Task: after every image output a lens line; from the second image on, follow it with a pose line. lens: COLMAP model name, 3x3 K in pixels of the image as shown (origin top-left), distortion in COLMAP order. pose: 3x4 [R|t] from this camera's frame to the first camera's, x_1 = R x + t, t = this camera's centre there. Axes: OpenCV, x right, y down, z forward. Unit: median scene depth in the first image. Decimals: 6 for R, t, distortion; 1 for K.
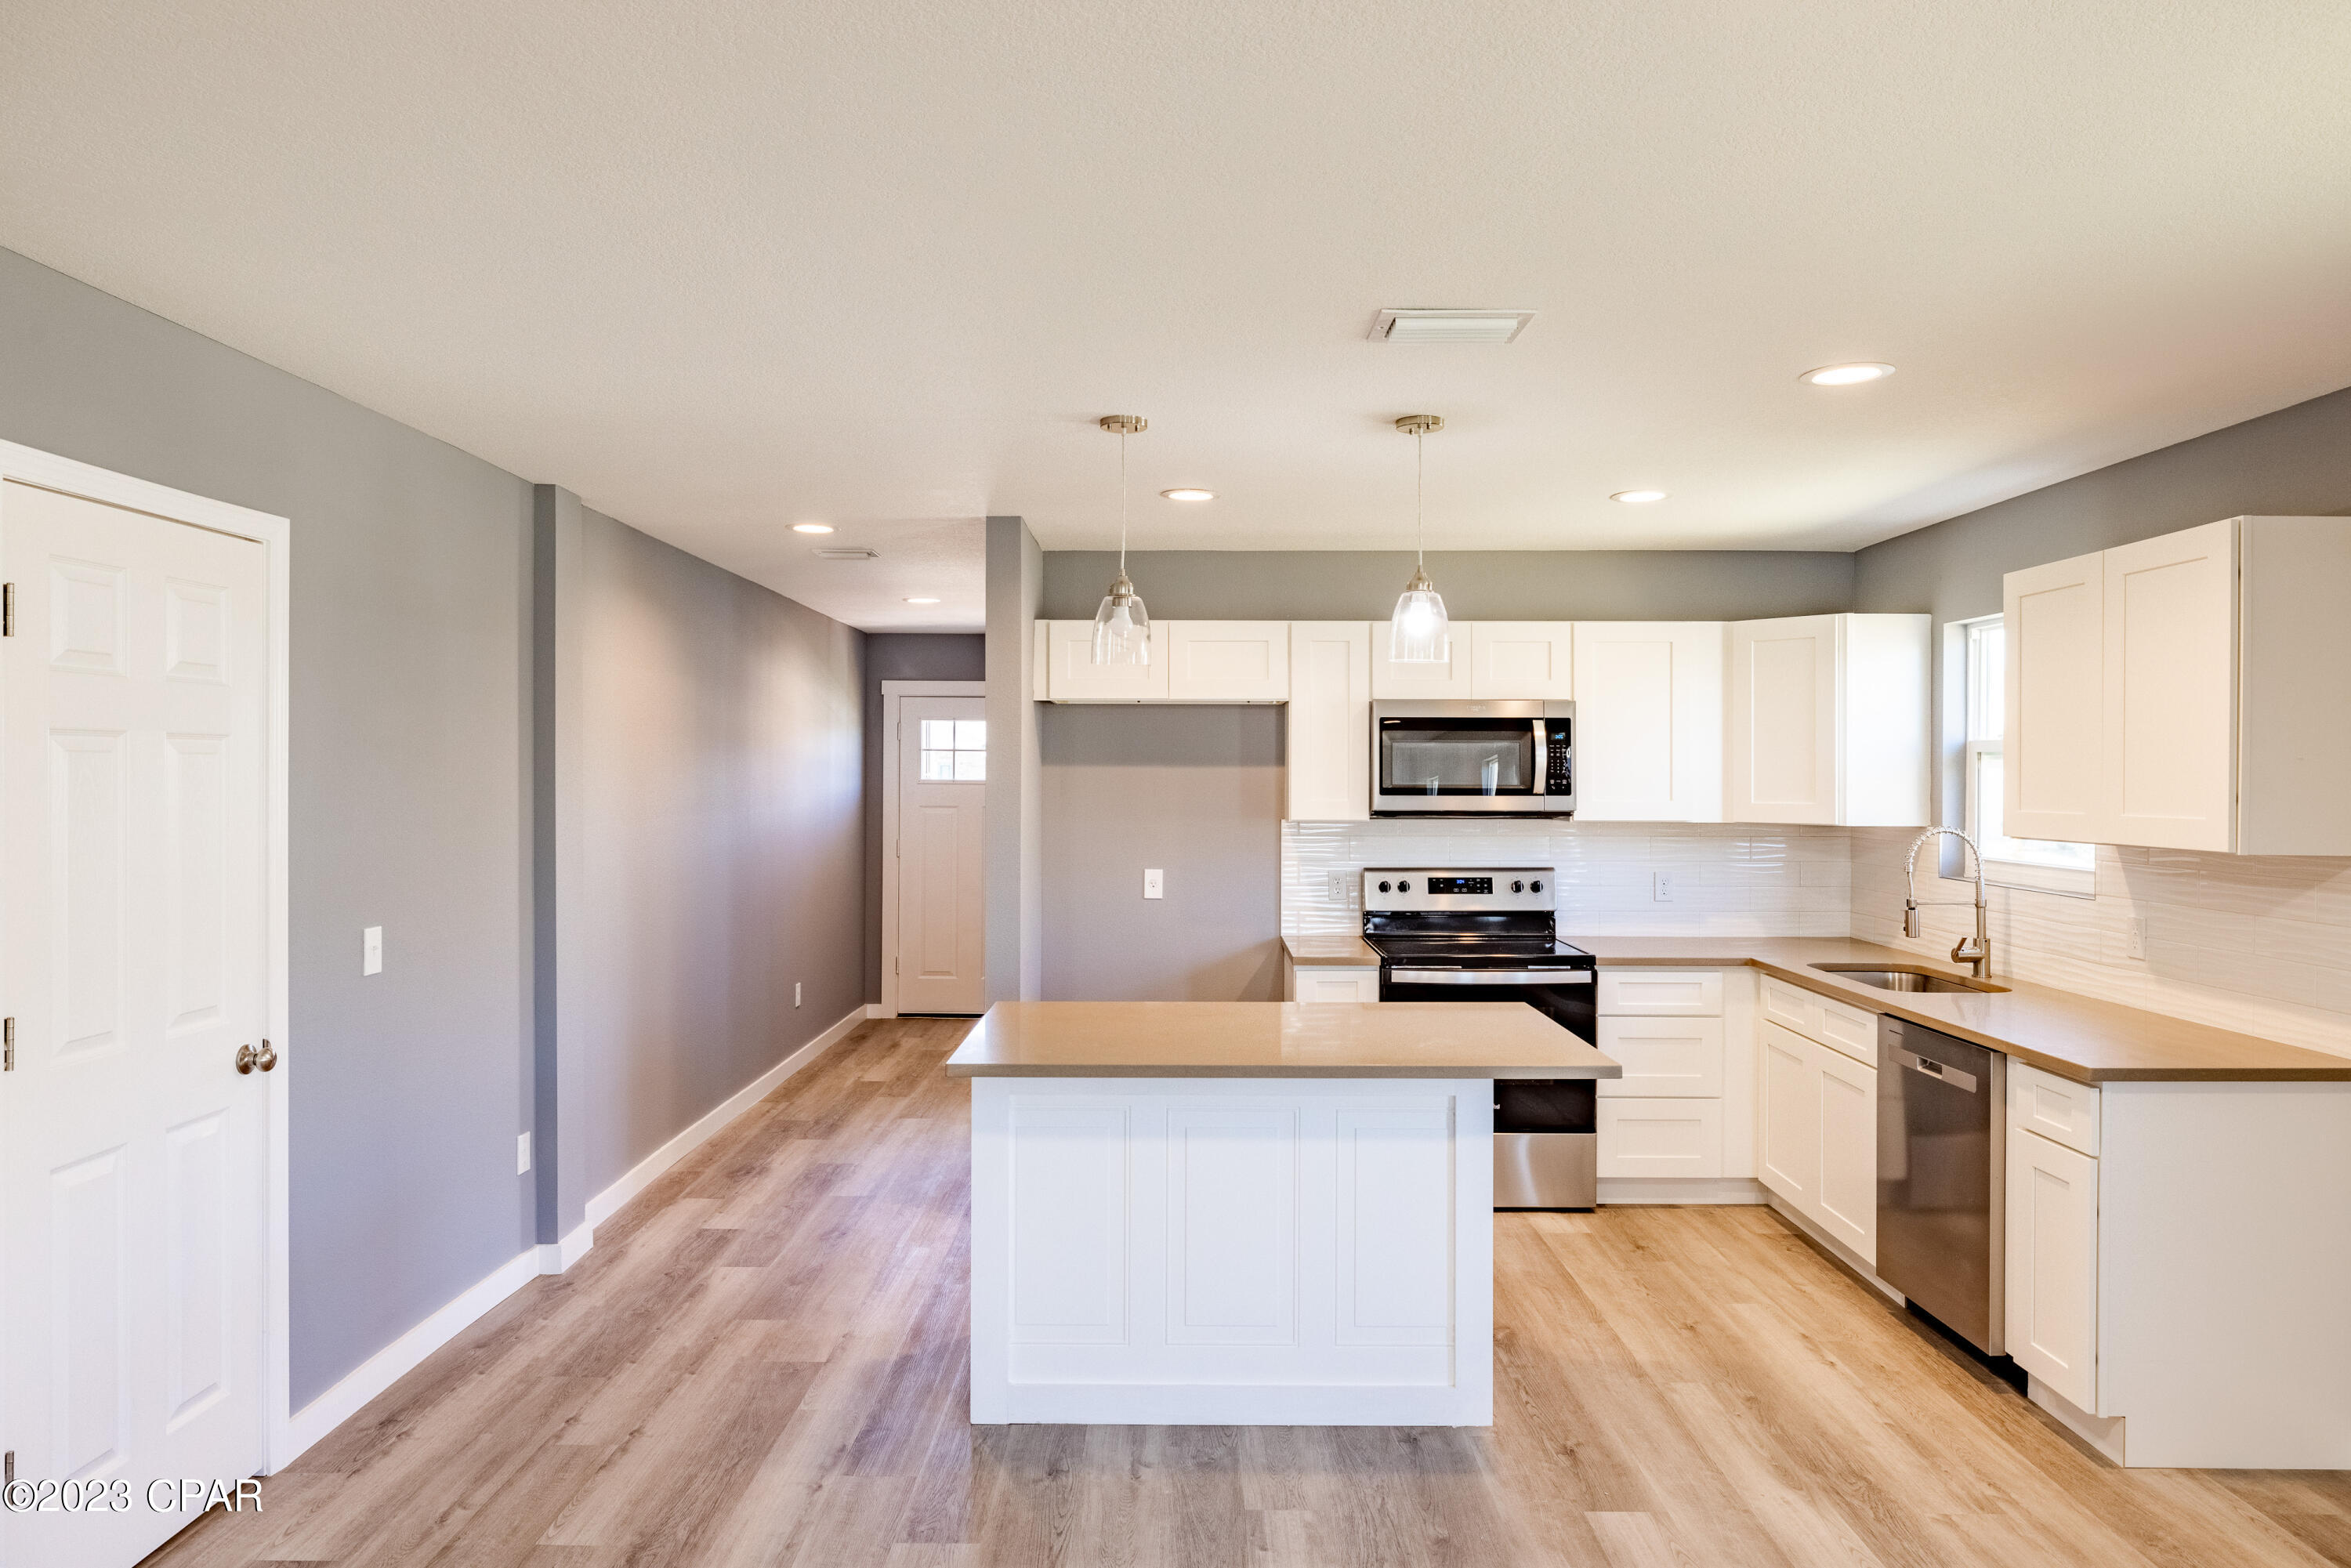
lens RADIAL K [[1466.7, 0, 1188.0], [0, 1466.7, 786.0], [0, 0, 1]] dist [0.002214, 0.001098]
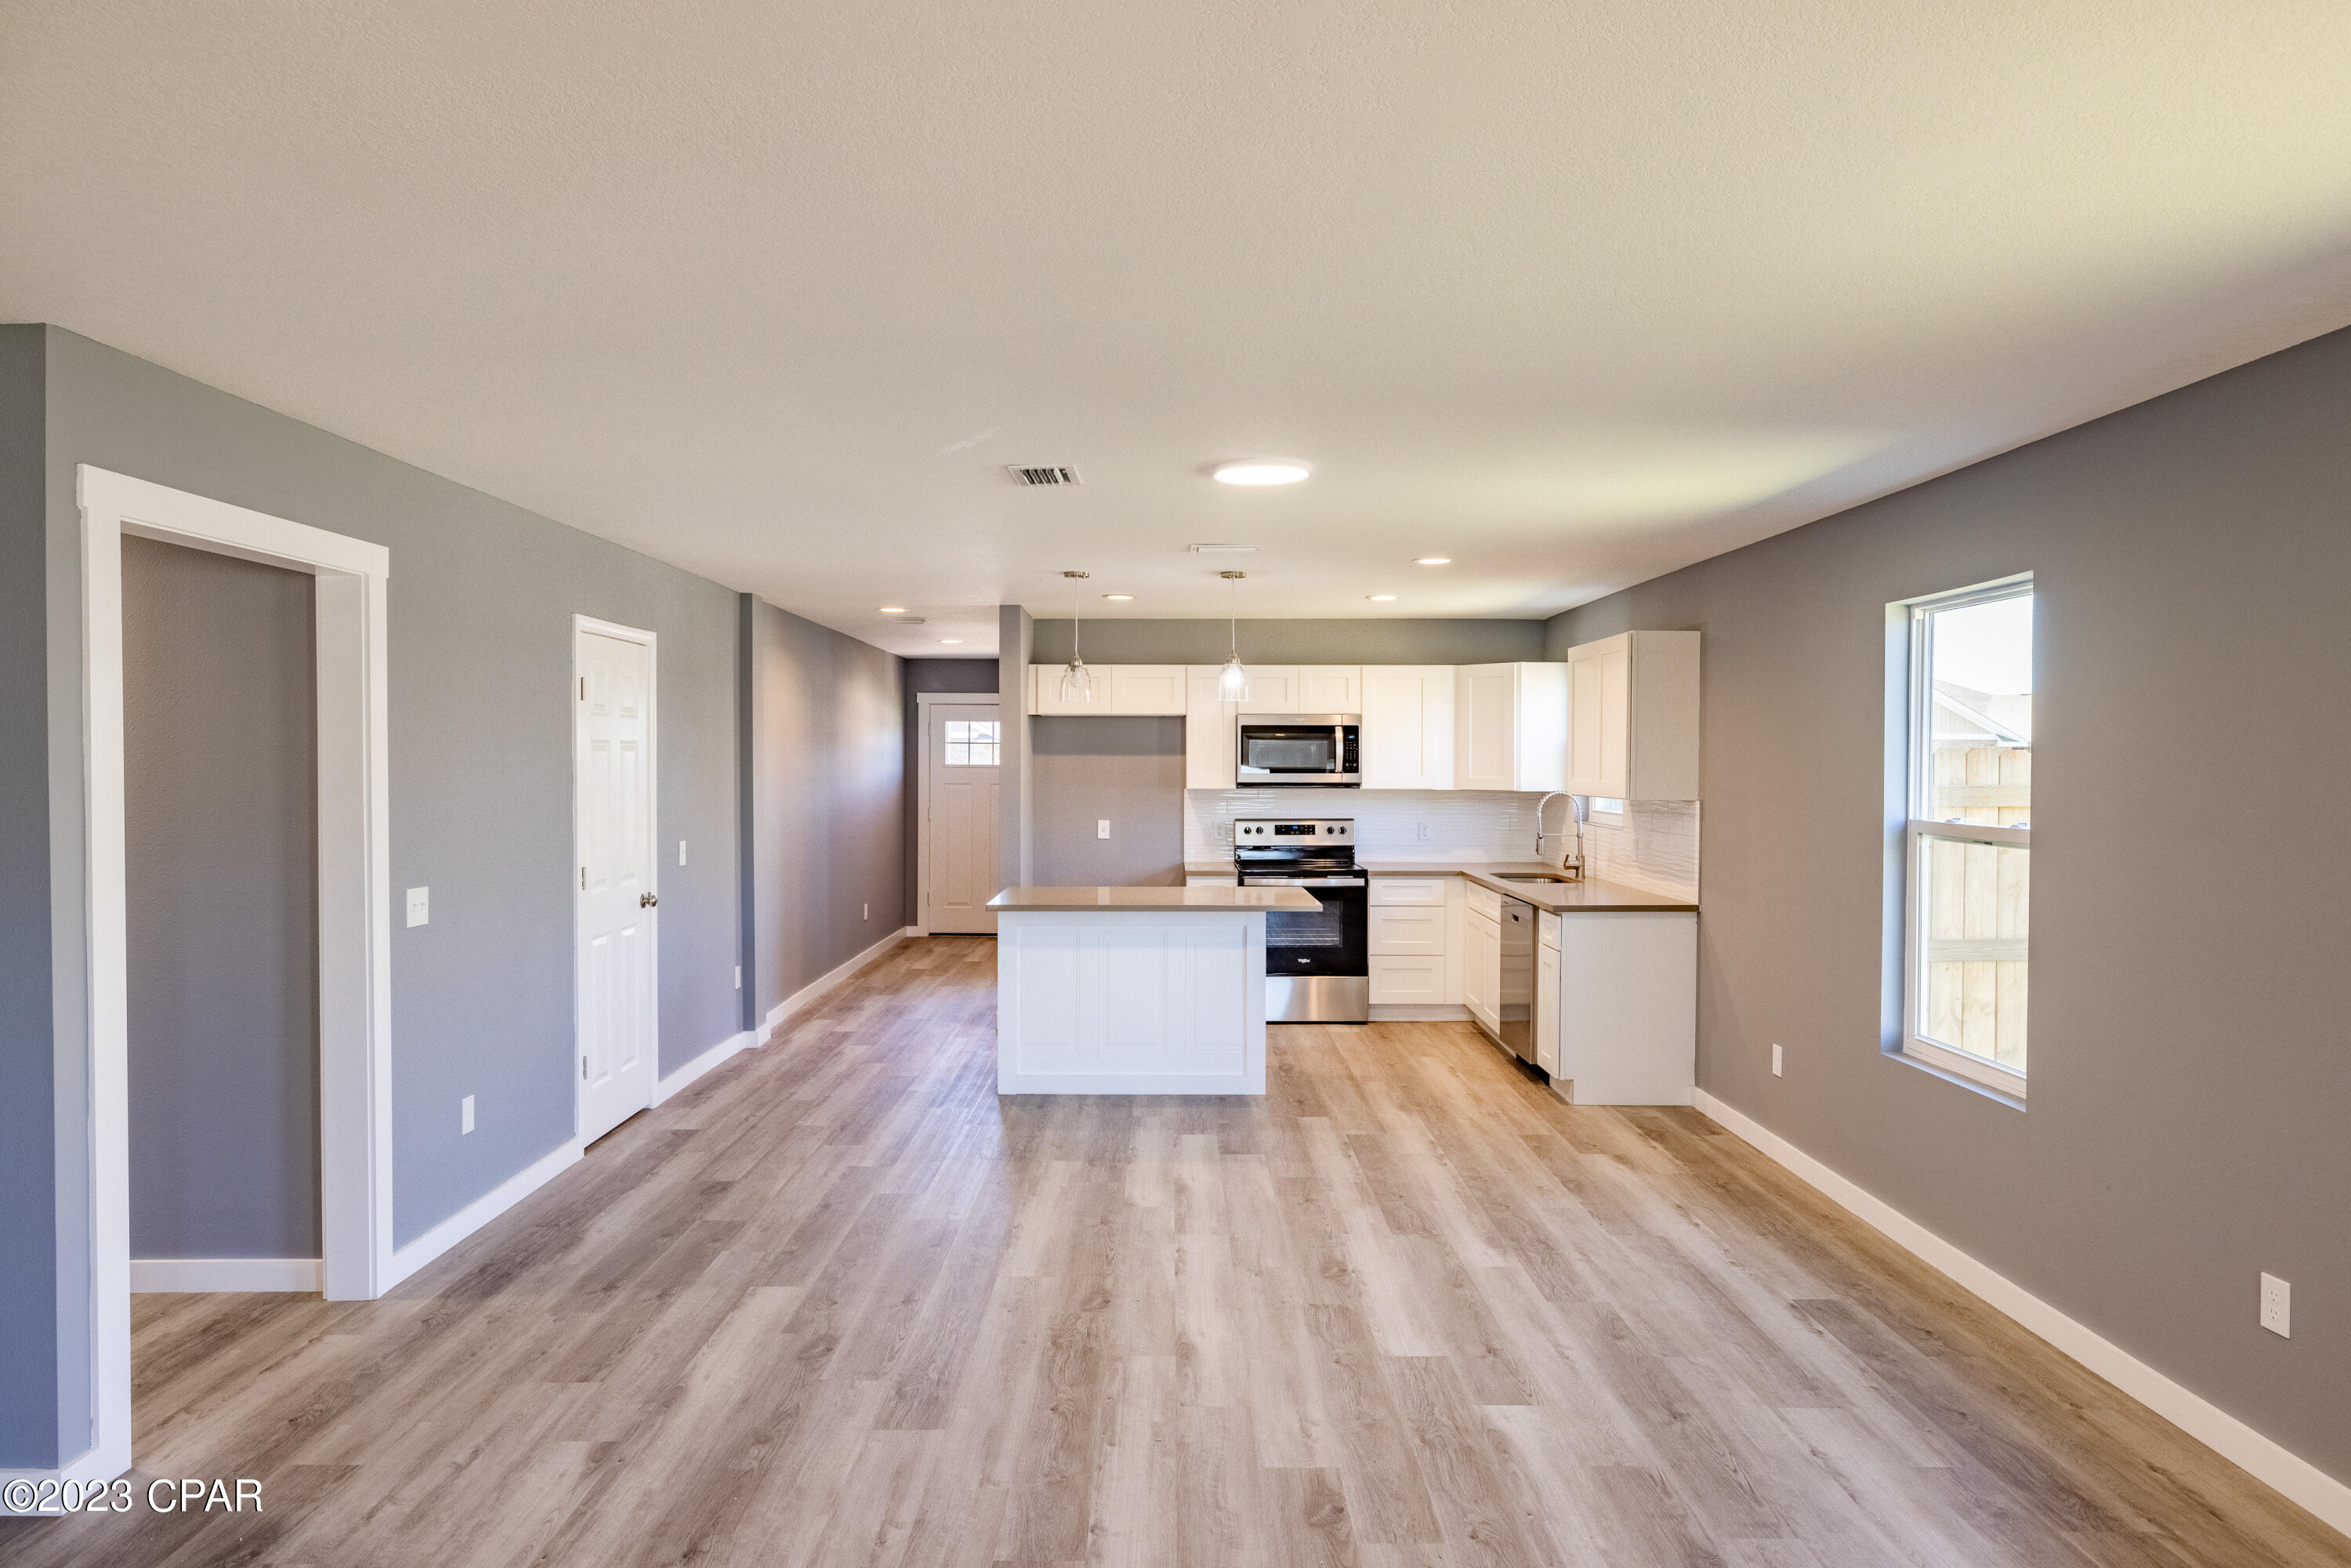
lens RADIAL K [[1389.1, 0, 1175.5], [0, 1389.1, 784.0], [0, 0, 1]] dist [-0.001978, -0.000048]
pose [[0.999993, -0.000740, 0.003647, 0.055071], [0.000706, 0.999955, 0.009449, 0.003855], [-0.003654, -0.009446, 0.999949, -0.568037]]
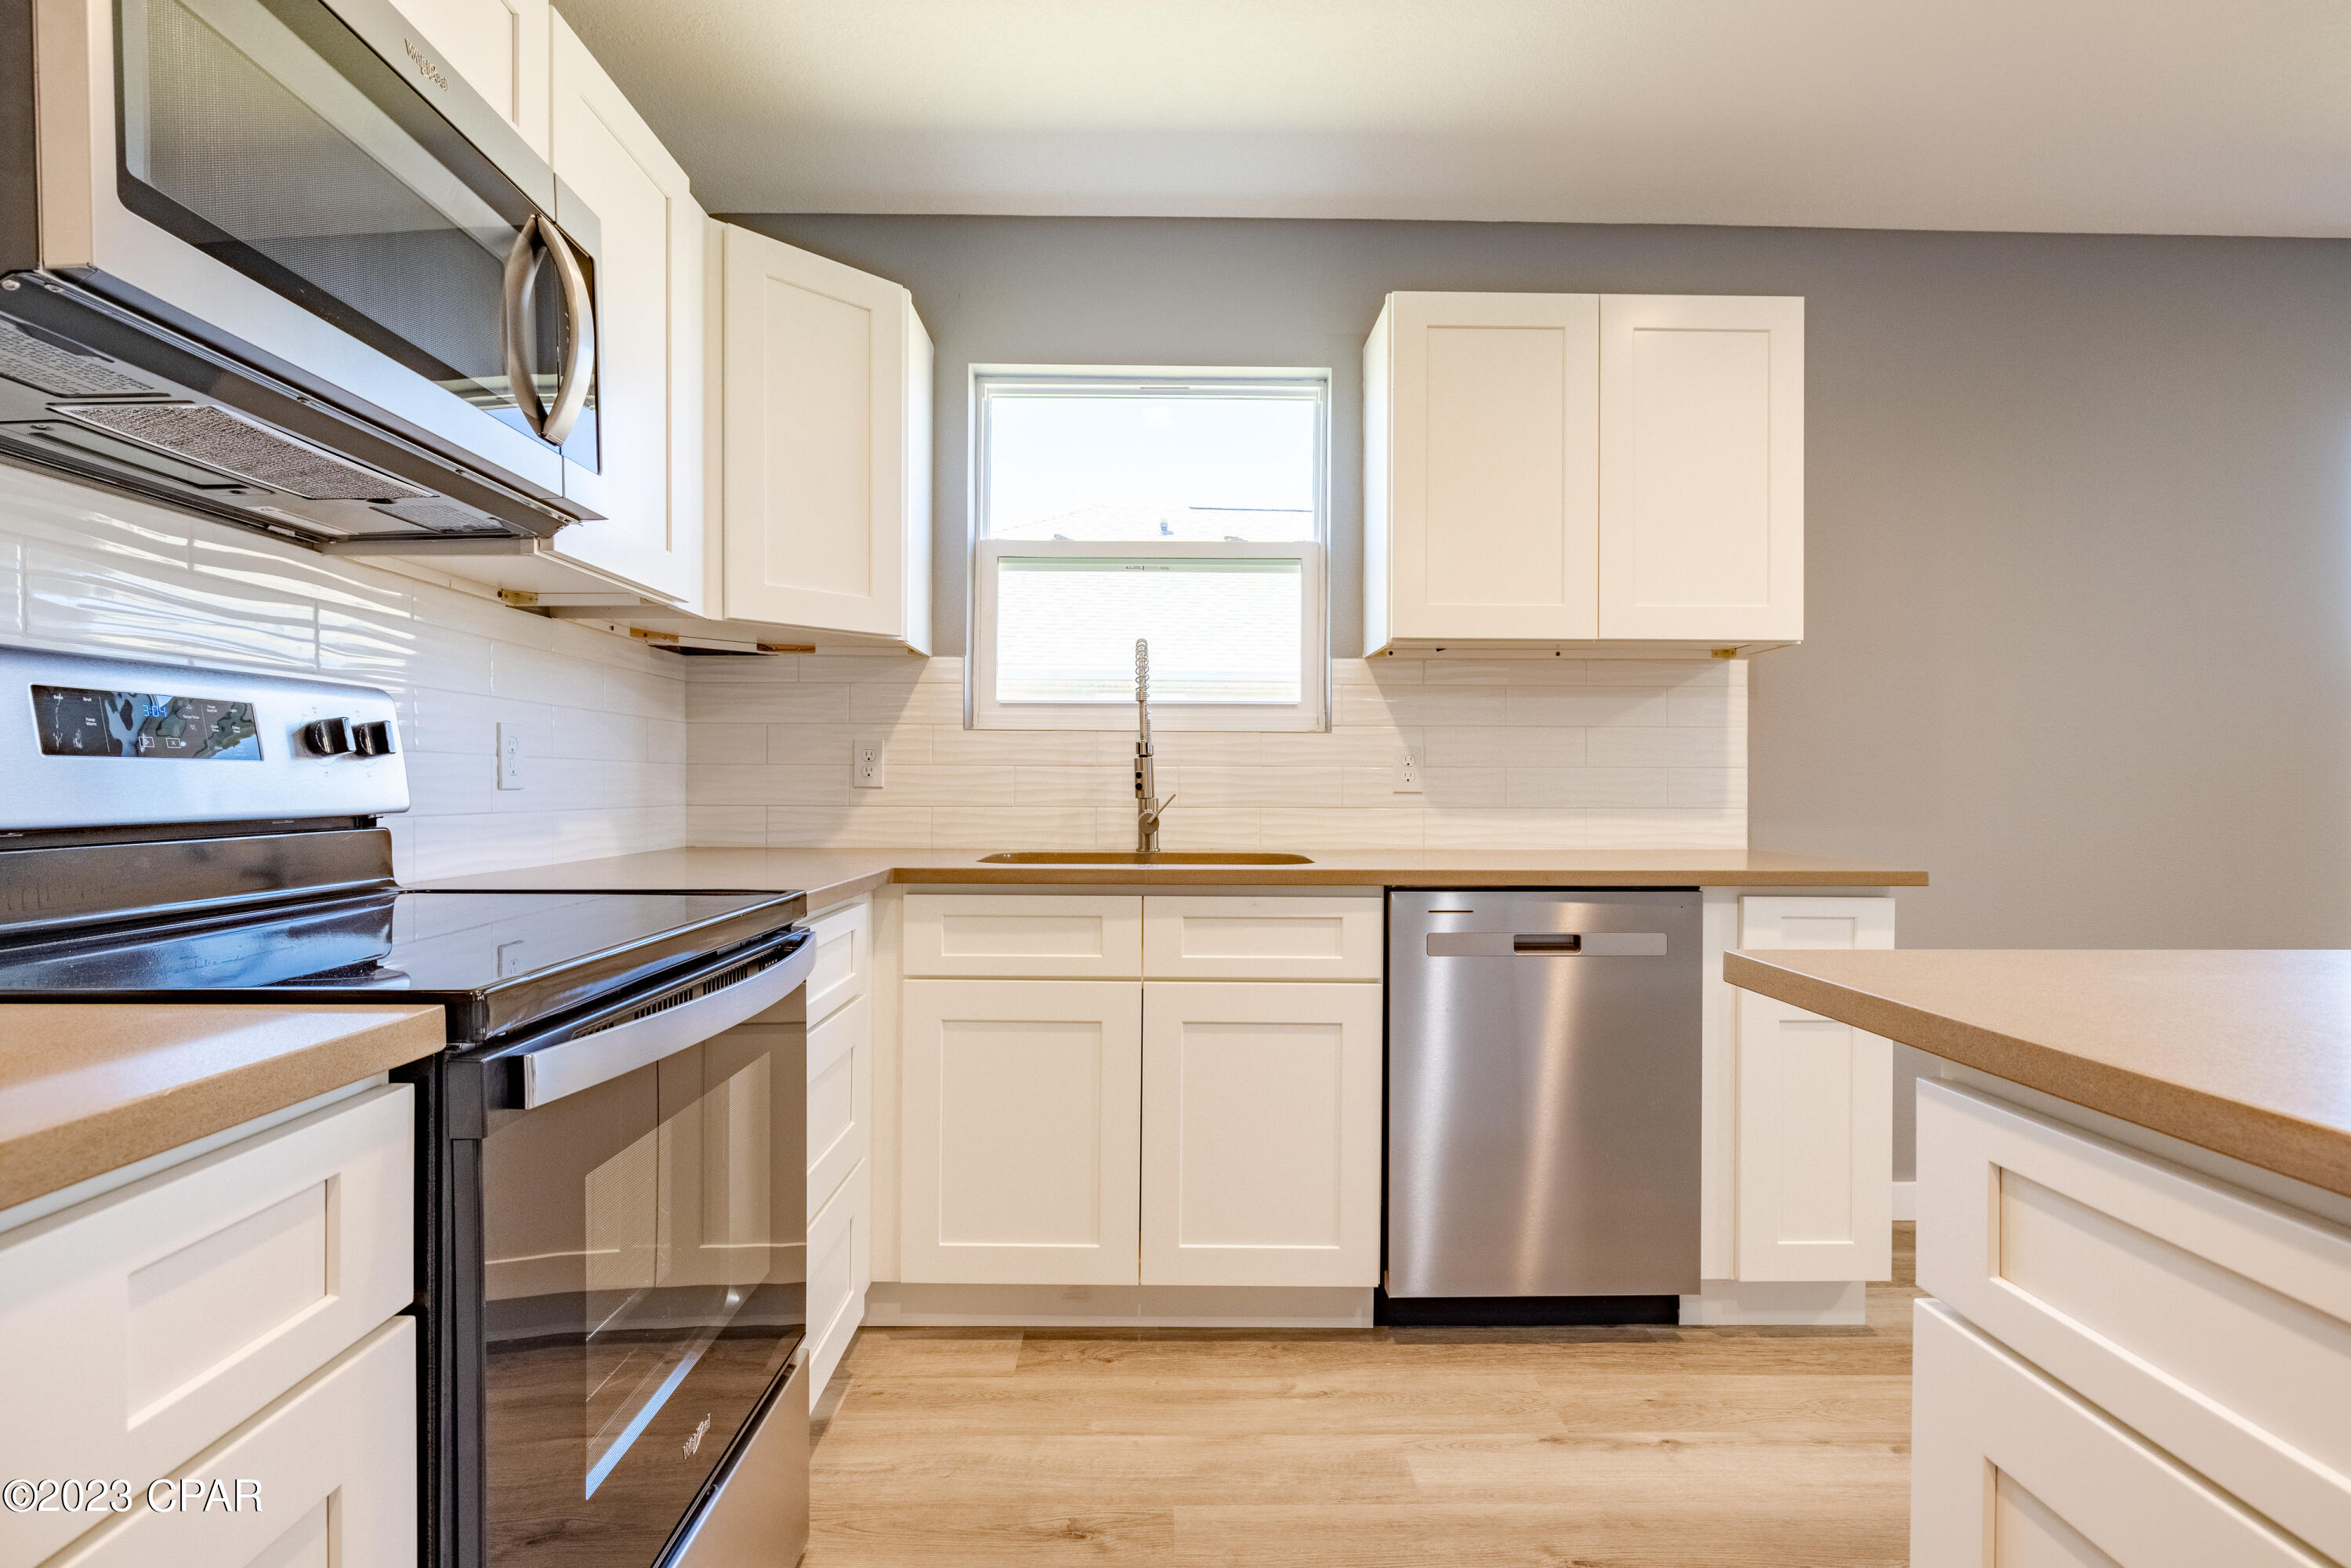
lens RADIAL K [[1132.4, 0, 1189.1], [0, 1132.4, 788.7], [0, 0, 1]] dist [-0.001324, -0.000238]
pose [[-0.014015, -0.006095, 0.999883, -0.021855], [0.004745, 0.999970, 0.006162, 0.087123], [-0.999891, 0.004831, -0.013986, 0.900869]]
